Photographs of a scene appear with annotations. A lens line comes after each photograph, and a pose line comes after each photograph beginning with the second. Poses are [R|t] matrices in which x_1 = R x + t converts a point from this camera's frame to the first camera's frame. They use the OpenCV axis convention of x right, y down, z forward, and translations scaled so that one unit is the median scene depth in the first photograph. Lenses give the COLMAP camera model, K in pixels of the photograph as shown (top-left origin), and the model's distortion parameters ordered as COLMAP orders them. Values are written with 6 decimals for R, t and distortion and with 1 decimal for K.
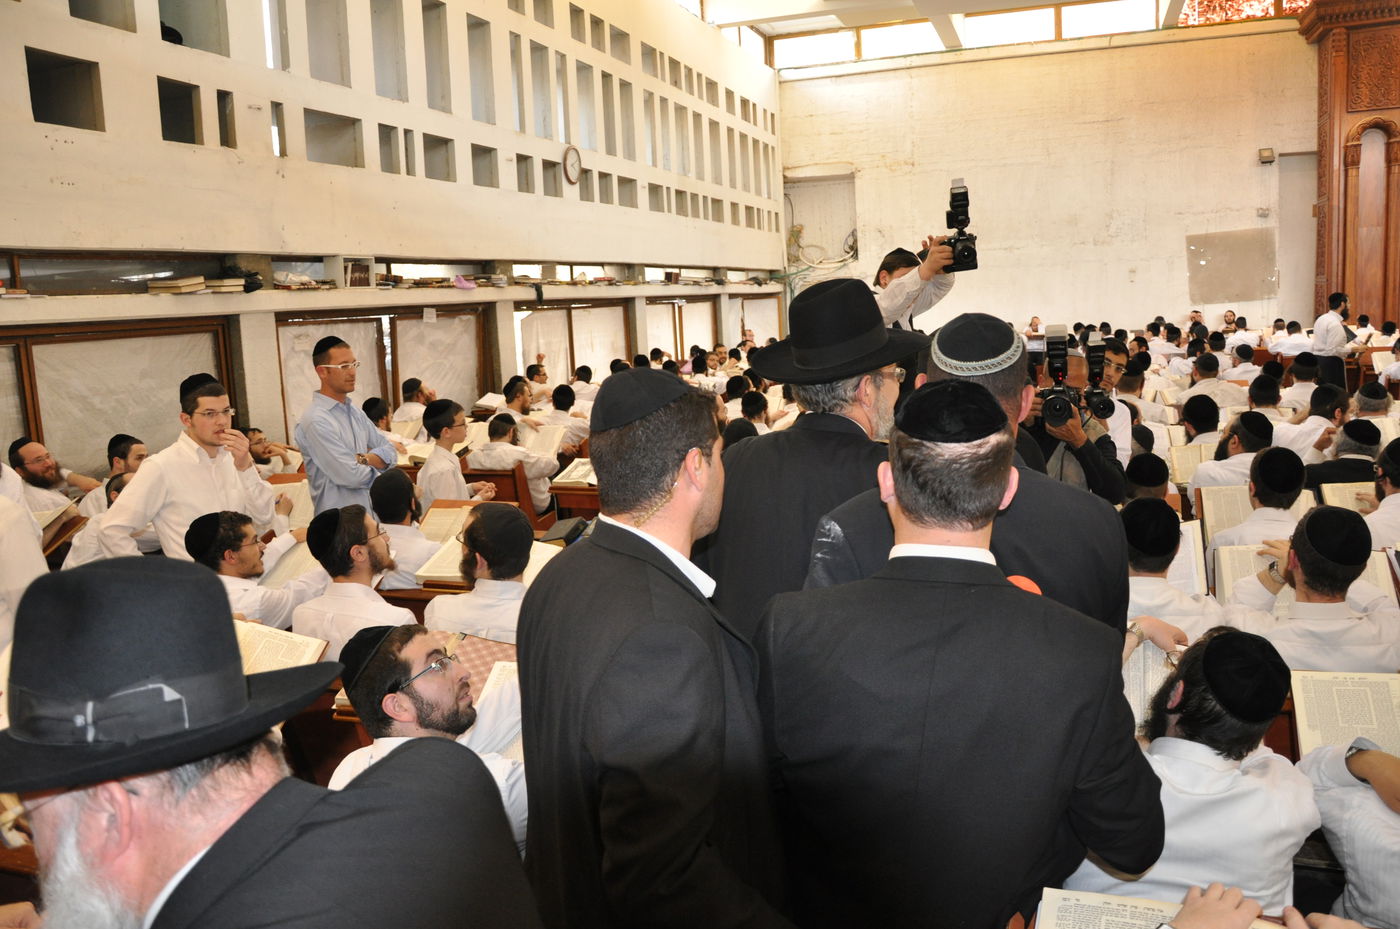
lens RADIAL K [[1093.6, 0, 700.0], [0, 1093.6, 464.5], [0, 0, 1]] dist [-0.165693, 0.124037]
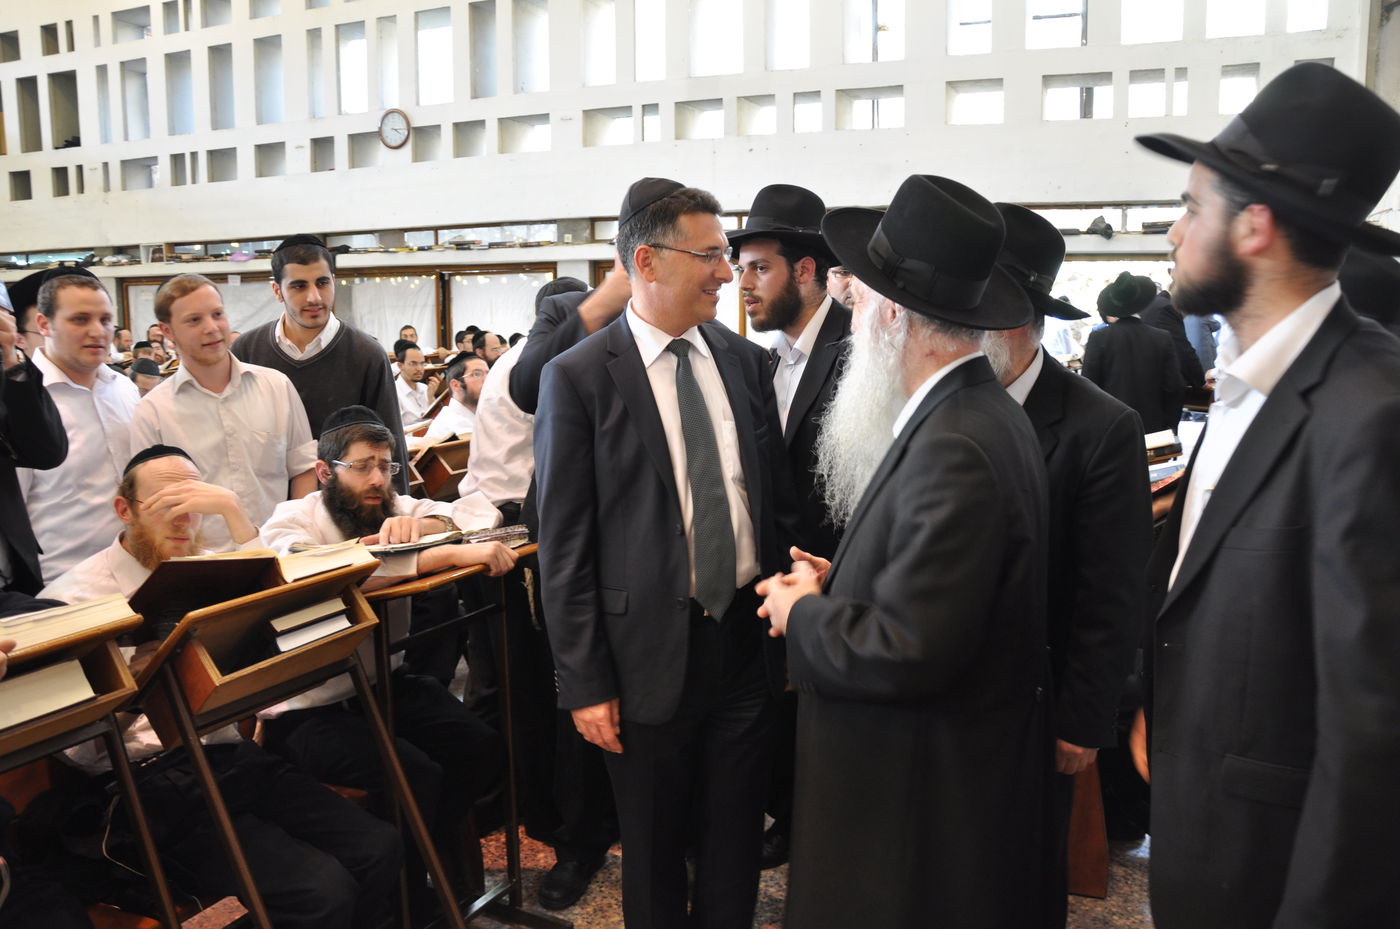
lens RADIAL K [[1093.6, 0, 700.0], [0, 1093.6, 464.5], [0, 0, 1]] dist [-0.165693, 0.124037]
pose [[-0.103835, 0.218446, -0.970309, 1.117404], [-0.133285, 0.963727, 0.231228, -0.322692], [0.985623, 0.153337, -0.070953, 1.825058]]
